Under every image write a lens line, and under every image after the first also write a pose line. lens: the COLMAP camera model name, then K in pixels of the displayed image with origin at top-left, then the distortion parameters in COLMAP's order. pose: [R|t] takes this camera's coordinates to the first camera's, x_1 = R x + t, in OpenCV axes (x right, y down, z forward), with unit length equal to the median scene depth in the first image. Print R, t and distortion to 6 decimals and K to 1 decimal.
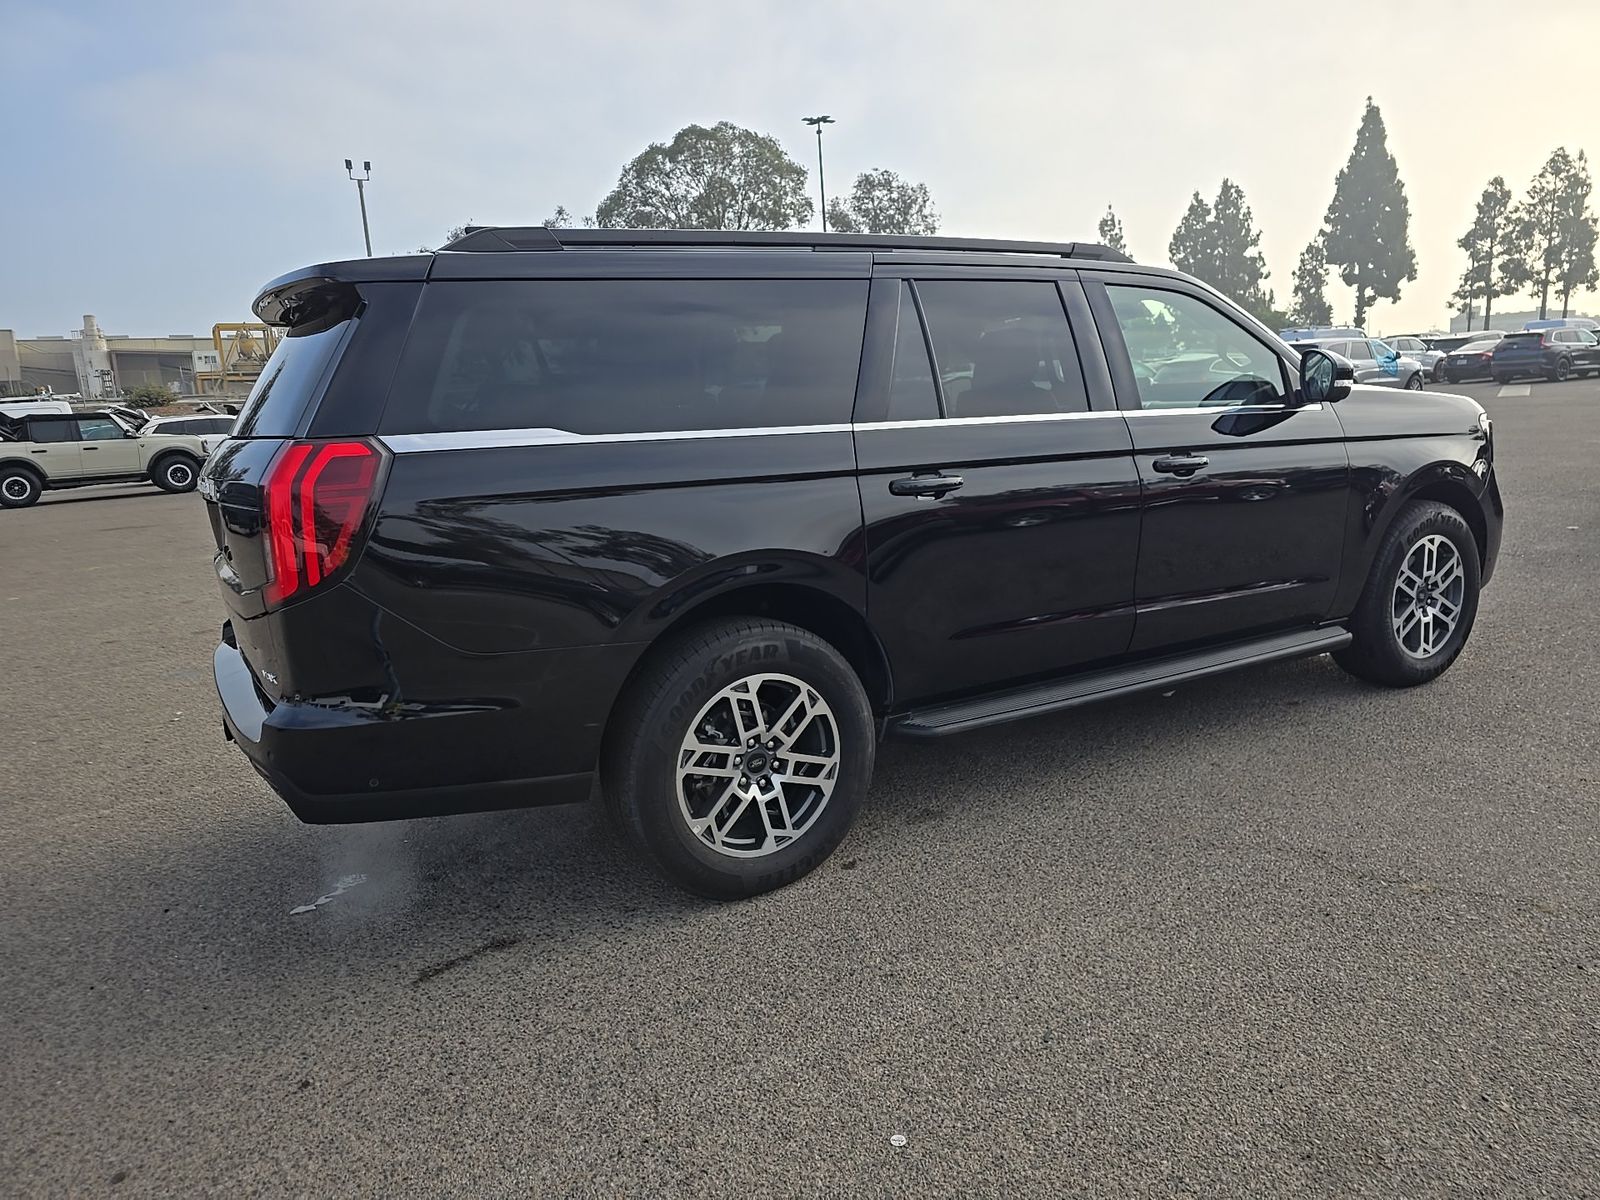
lens RADIAL K [[1077.4, 0, 806.9], [0, 1077.4, 598.9], [0, 0, 1]] dist [0.035454, -0.024271]
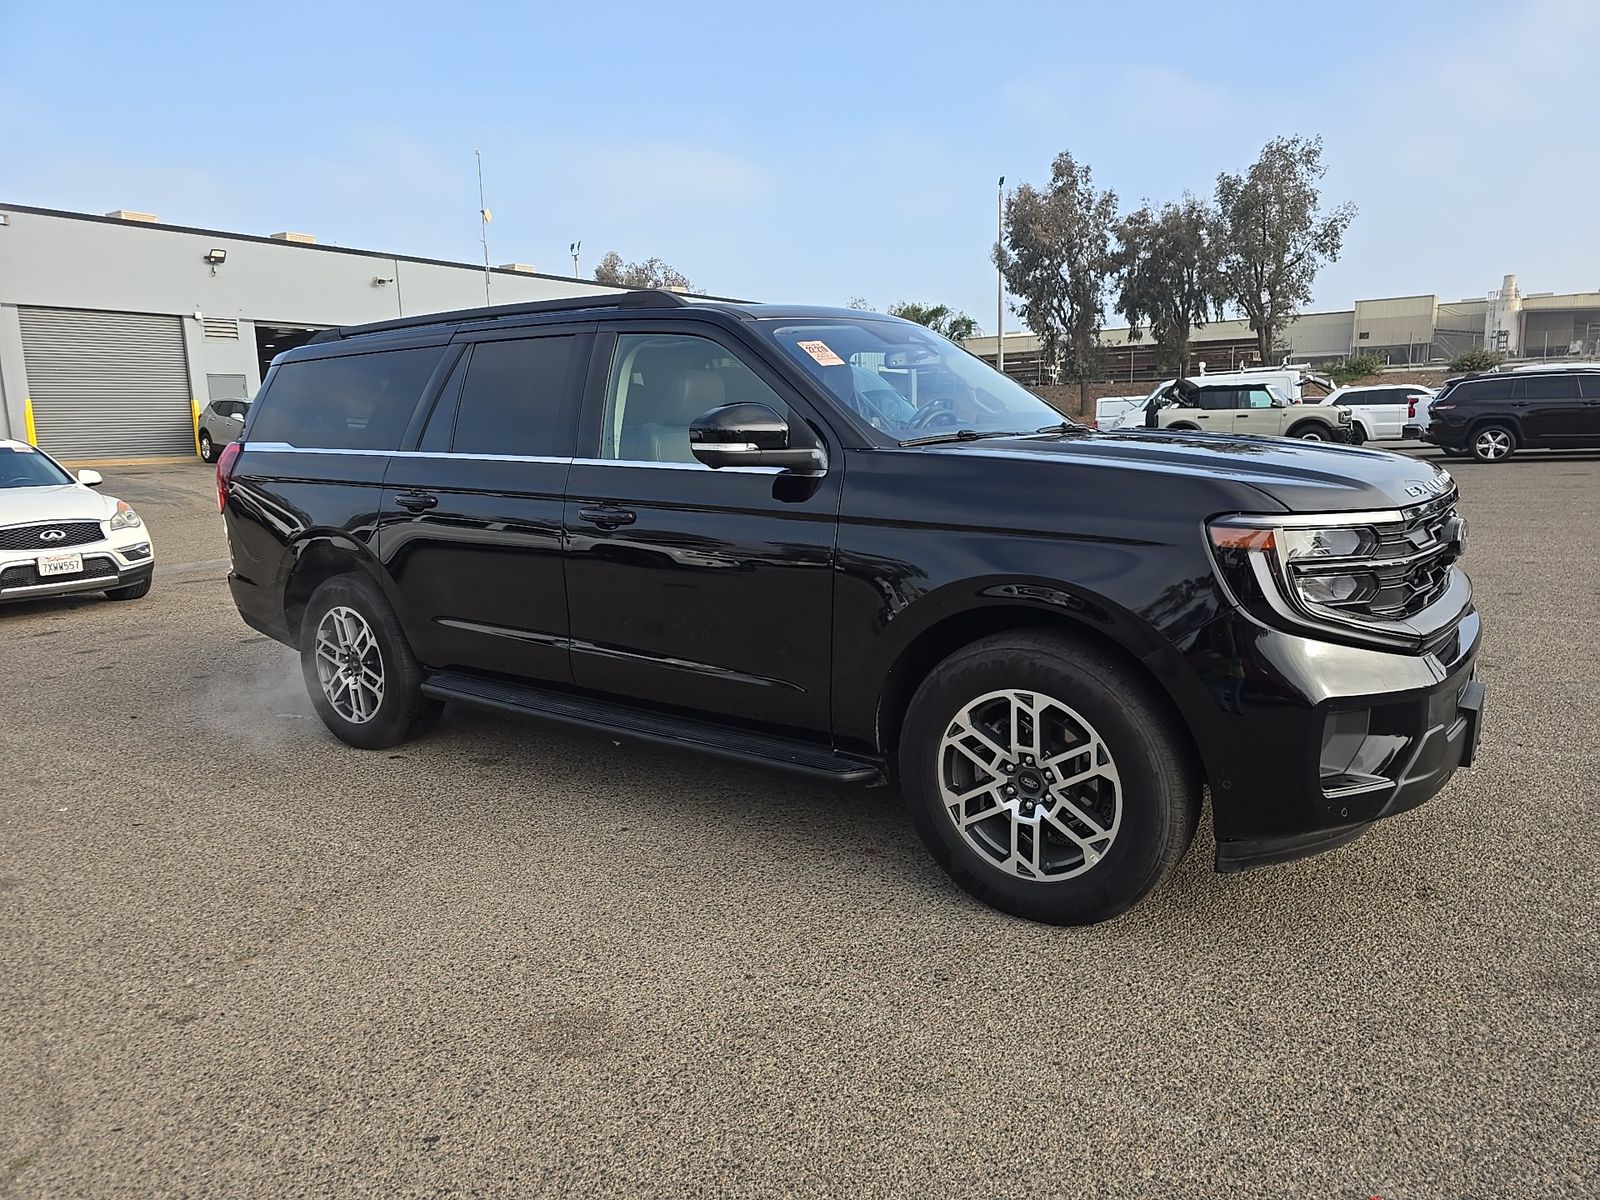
lens RADIAL K [[1077.4, 0, 806.9], [0, 1077.4, 598.9], [0, 0, 1]] dist [0.035454, -0.024271]
pose [[0.388940, 0.191786, -0.901079, 1.070400], [-0.157438, 0.977540, 0.140104, -0.175827], [0.907711, 0.087372, 0.410399, 0.626995]]
